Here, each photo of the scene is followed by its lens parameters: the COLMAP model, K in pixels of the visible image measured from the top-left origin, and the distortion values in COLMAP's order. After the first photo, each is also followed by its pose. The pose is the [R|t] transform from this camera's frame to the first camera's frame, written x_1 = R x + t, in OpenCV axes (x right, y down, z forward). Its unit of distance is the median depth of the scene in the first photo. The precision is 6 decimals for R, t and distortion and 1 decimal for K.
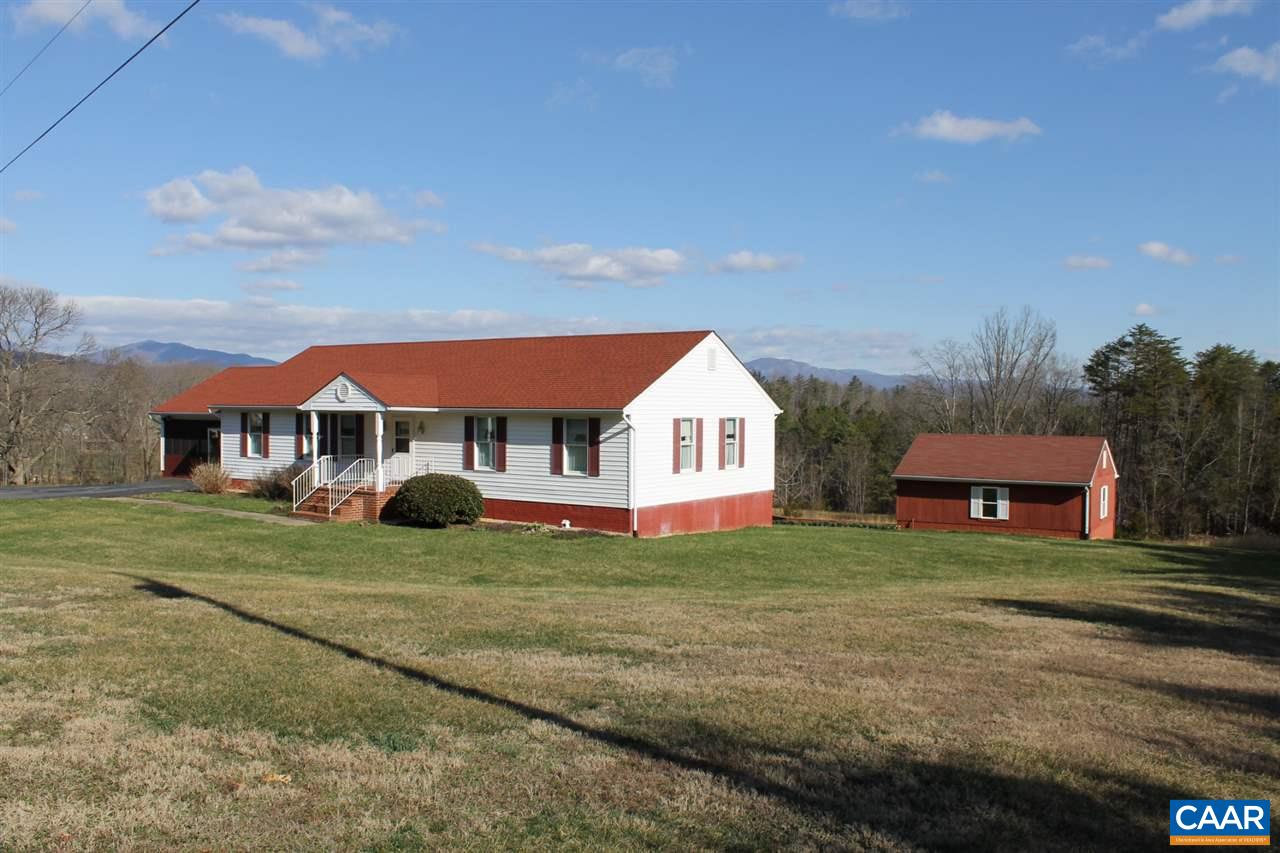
lens RADIAL K [[1049.3, 0, 640.0], [0, 1049.3, 426.5], [0, 0, 1]] dist [-0.124289, 0.153758]
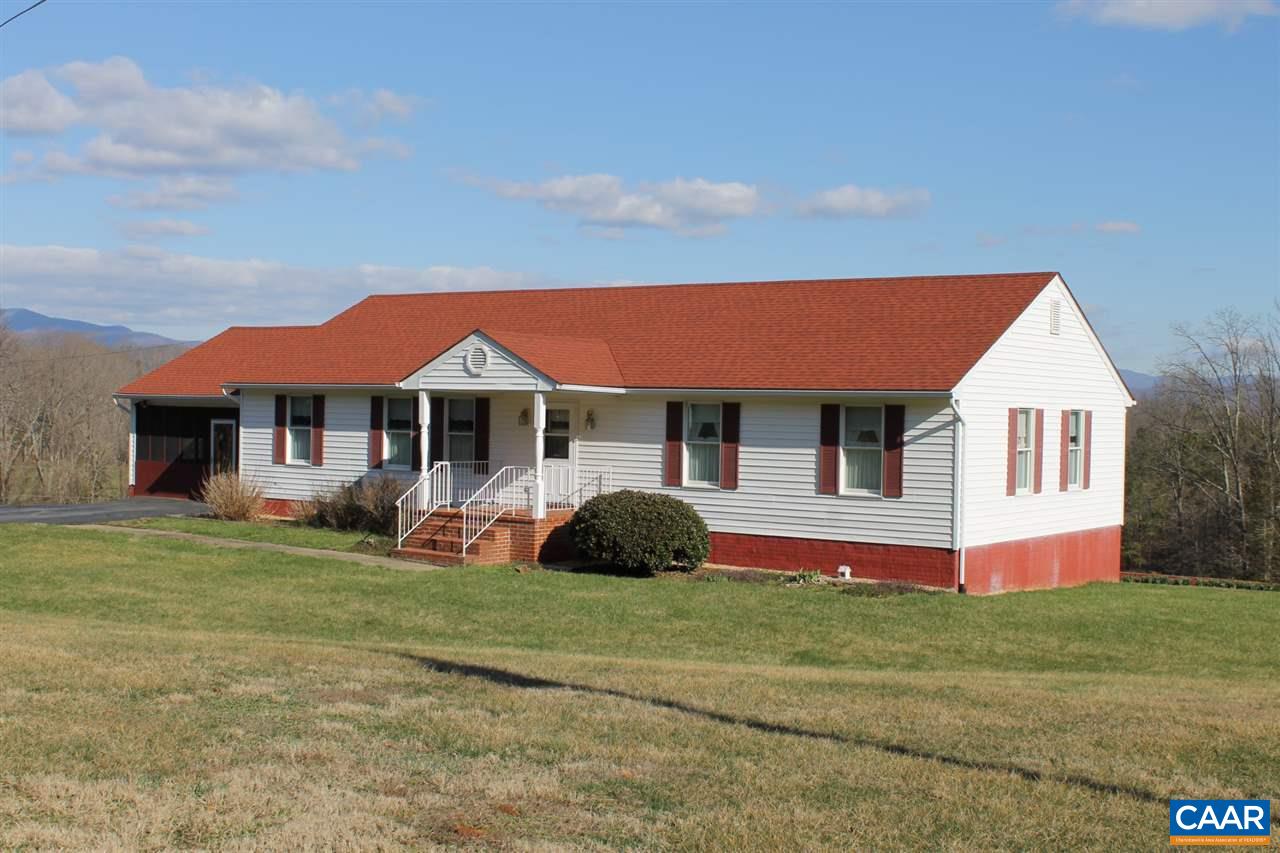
lens RADIAL K [[1513.7, 0, 640.0], [0, 1513.7, 426.5], [0, 0, 1]] dist [-0.079346, -0.017177]
pose [[0.999781, 0.012803, -0.016534, -0.169477], [-0.012976, 0.999862, -0.010390, 0.015078], [0.016399, 0.010602, 0.999809, 0.081475]]
